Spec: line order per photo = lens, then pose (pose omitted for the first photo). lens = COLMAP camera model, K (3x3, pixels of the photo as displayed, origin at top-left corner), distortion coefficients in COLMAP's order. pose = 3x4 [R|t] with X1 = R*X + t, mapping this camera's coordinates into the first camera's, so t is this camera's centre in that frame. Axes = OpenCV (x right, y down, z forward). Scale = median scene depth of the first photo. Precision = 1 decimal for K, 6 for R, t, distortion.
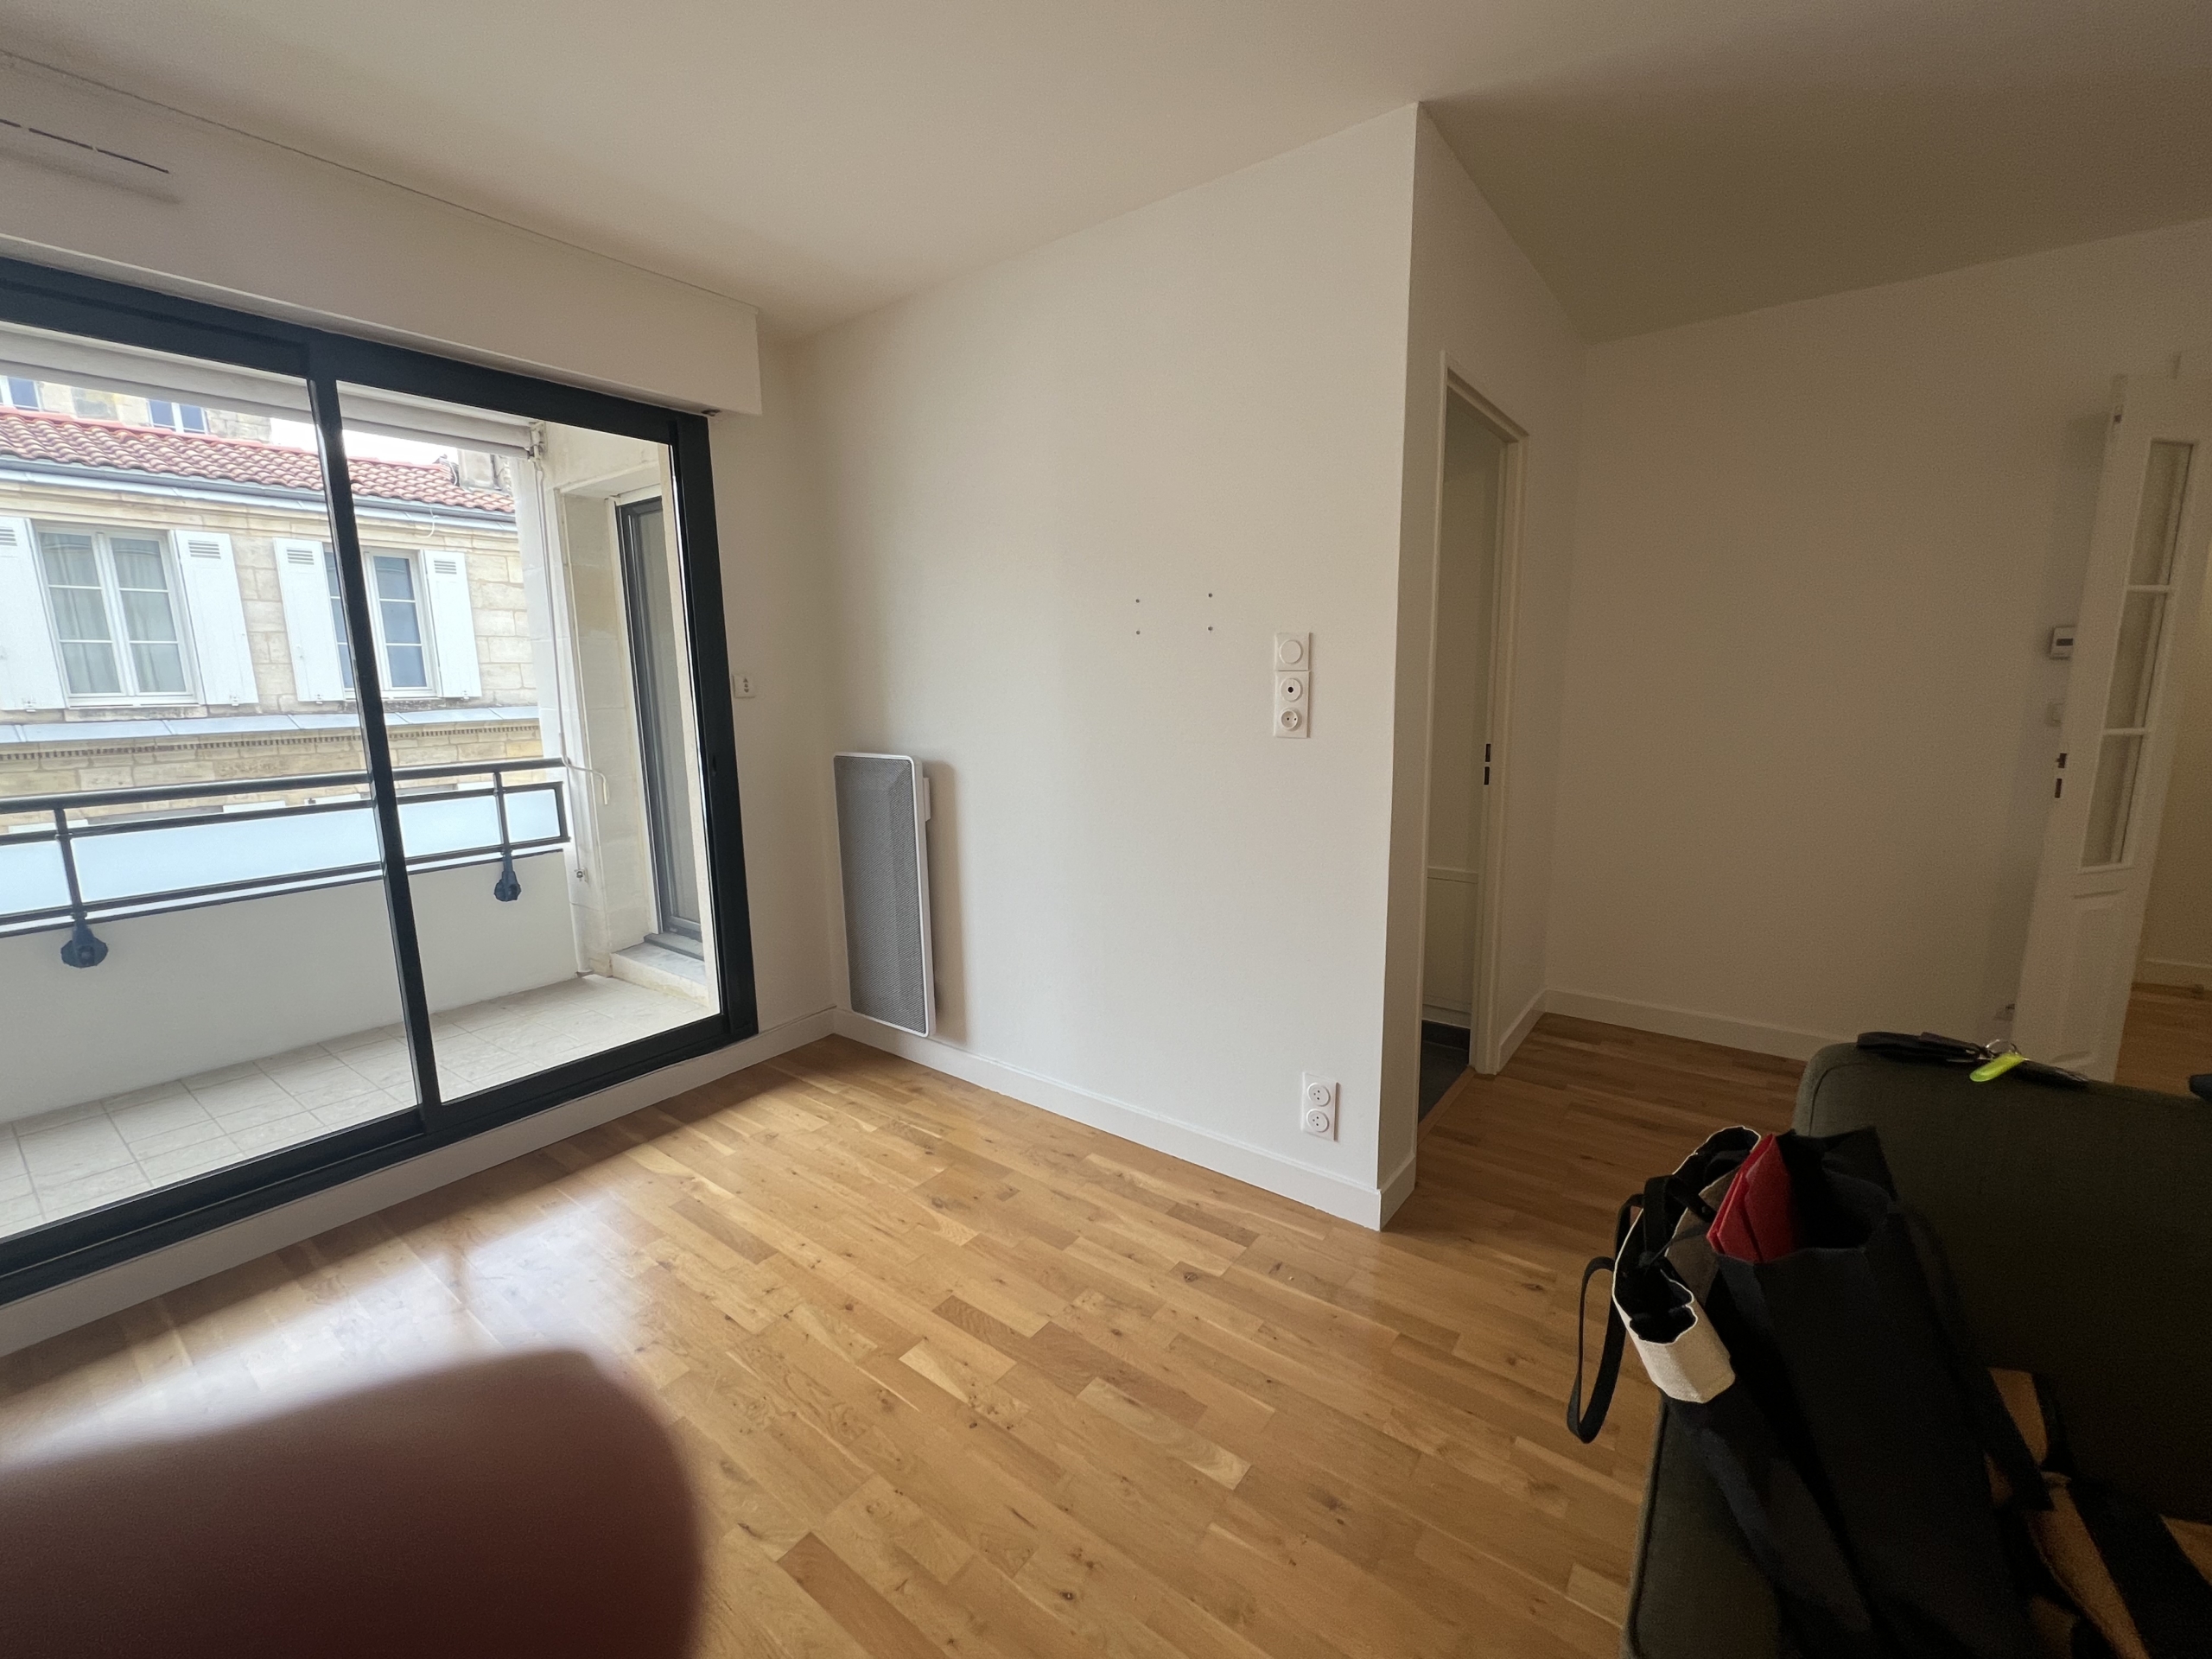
lens RADIAL K [[913.8, 0, 1105.4], [0, 913.8, 830.1], [0, 0, 1]] dist [0.001851, -0.000643]
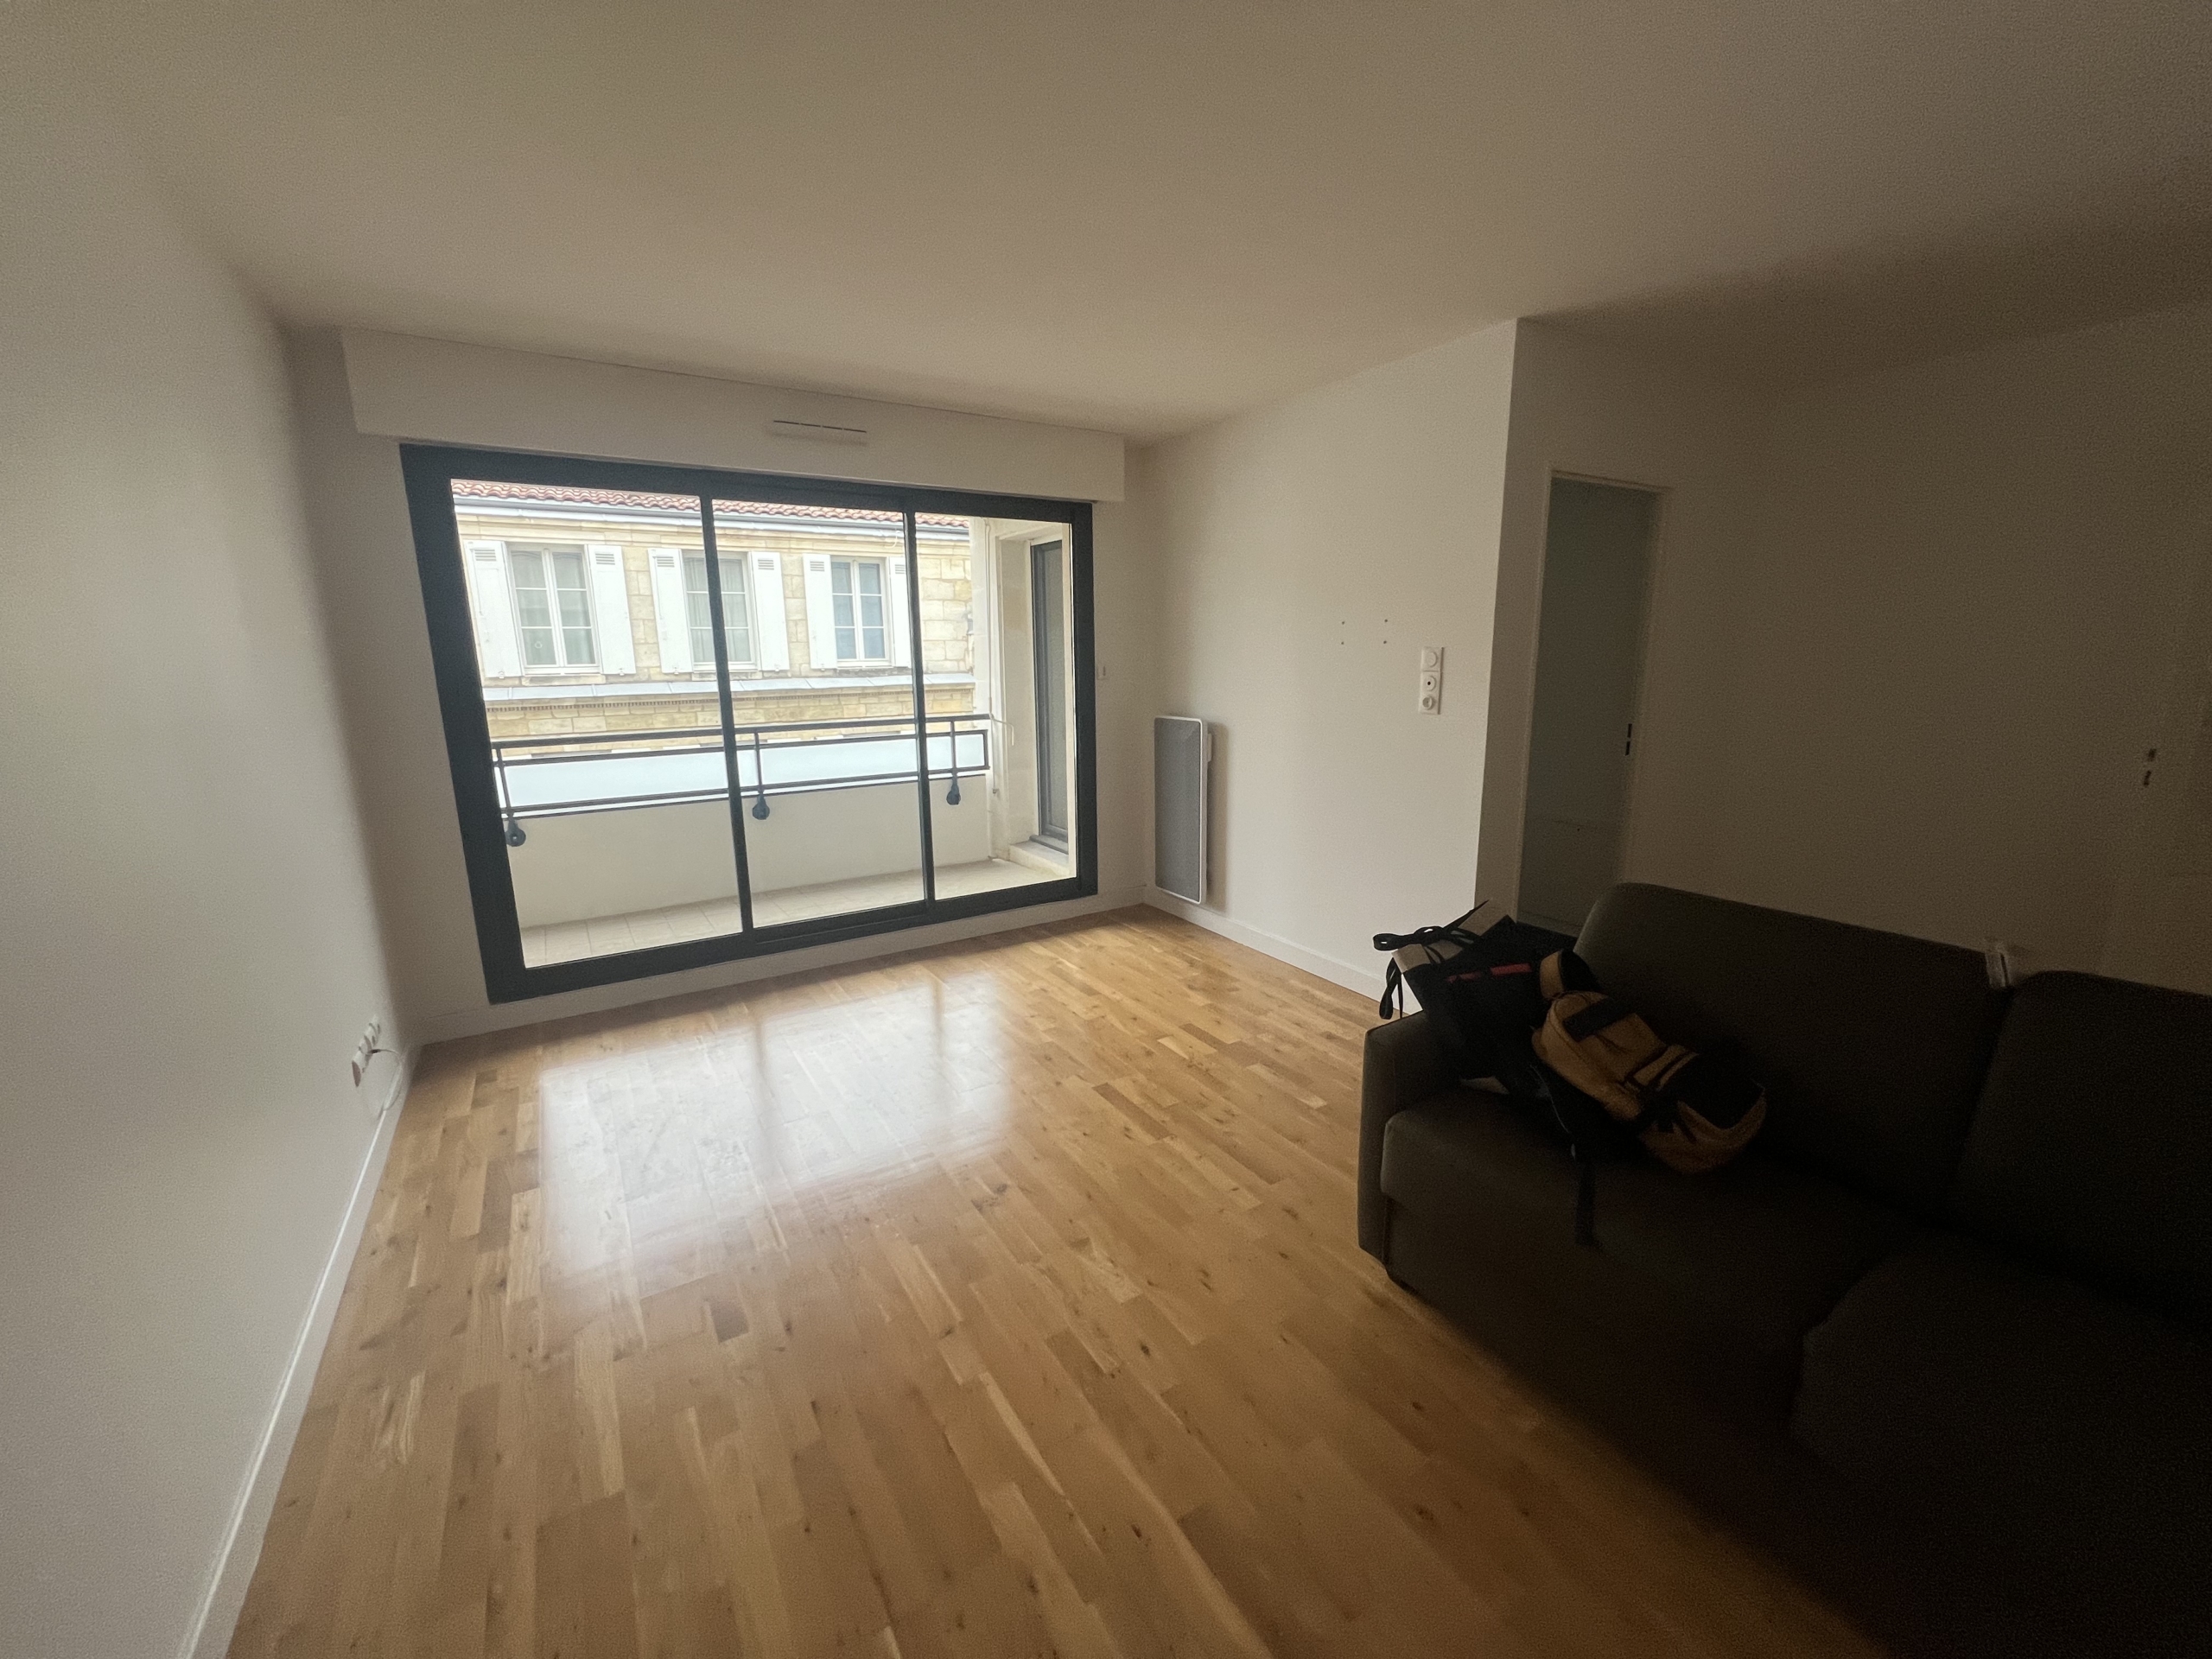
lens RADIAL K [[884.4, 0, 1102.7], [0, 884.4, 831.7], [0, 0, 1]] dist [-0.000640, -0.000599]
pose [[0.931243, 0.077785, -0.355999, 0.187234], [-0.063263, 0.996627, 0.052275, 0.042947], [0.358864, -0.026159, 0.933023, -0.478101]]
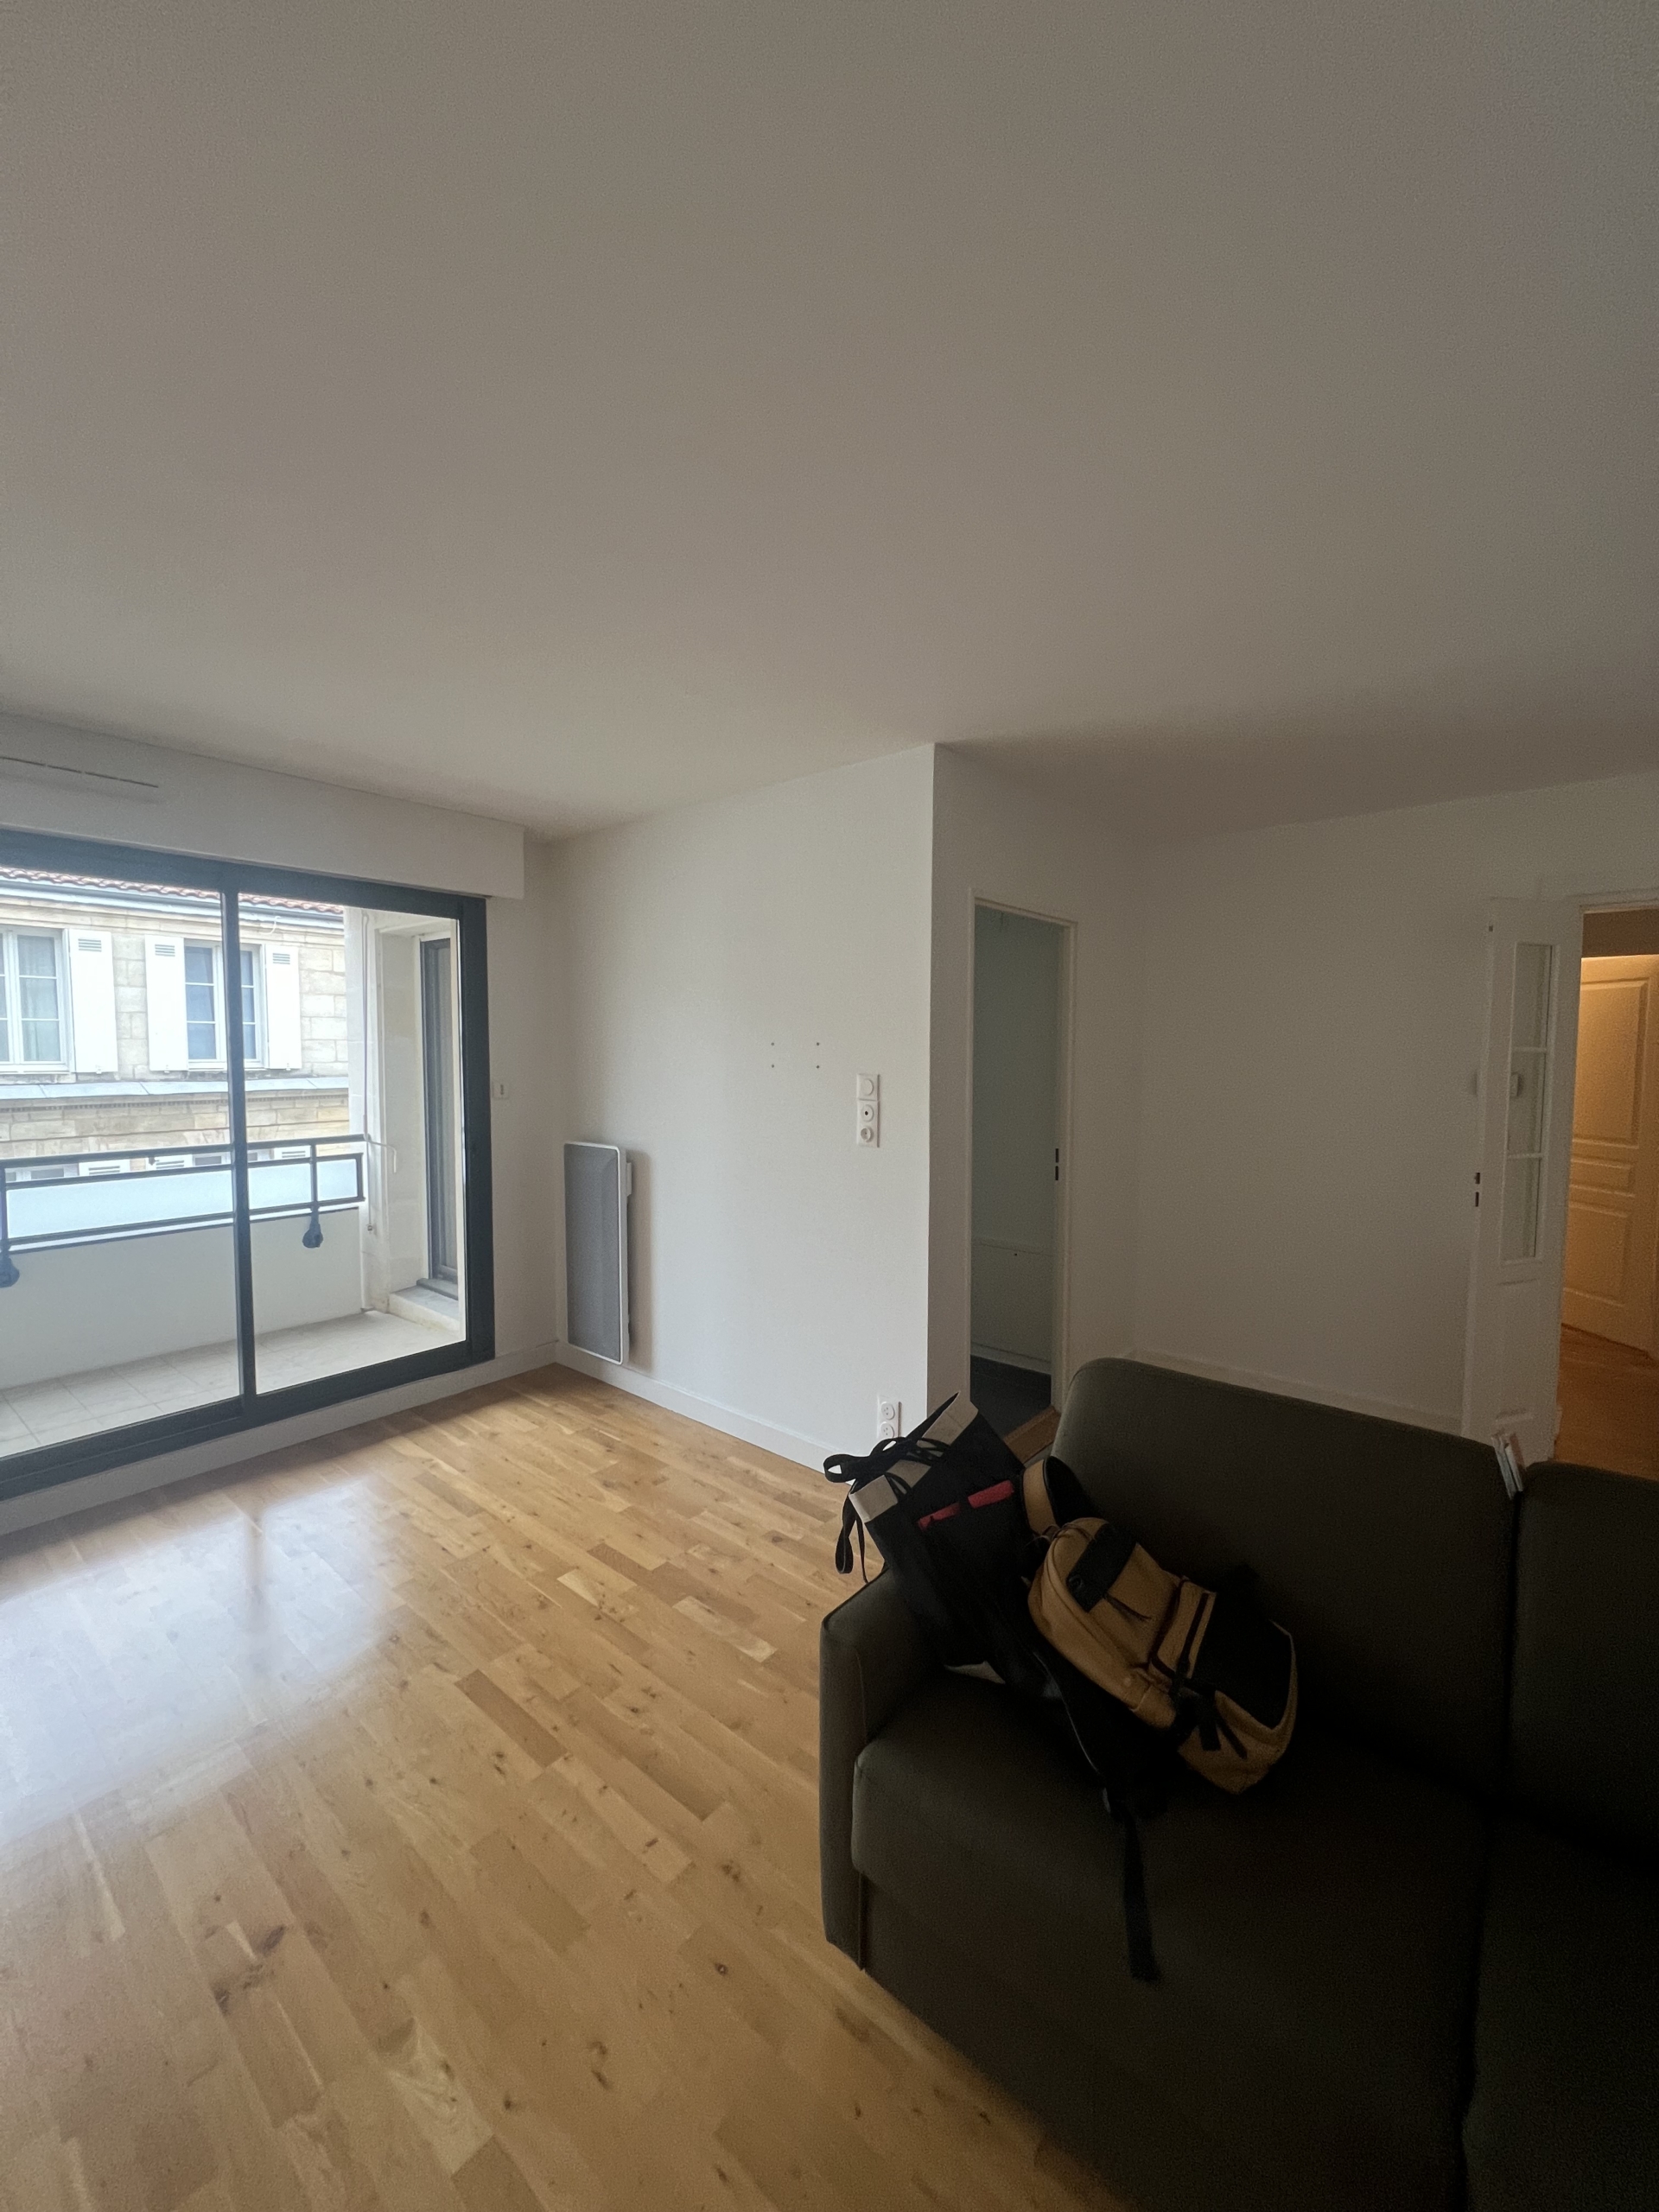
lens RADIAL K [[884.4, 0, 830.0], [0, 884.4, 1104.9], [0, 0, 1]] dist [-0.000640, -0.000599]
pose [[0.998410, 0.023586, -0.051197, 0.168016], [-0.028816, 0.994165, -0.103946, -0.017157], [0.048447, 0.105256, 0.993264, -0.283890]]
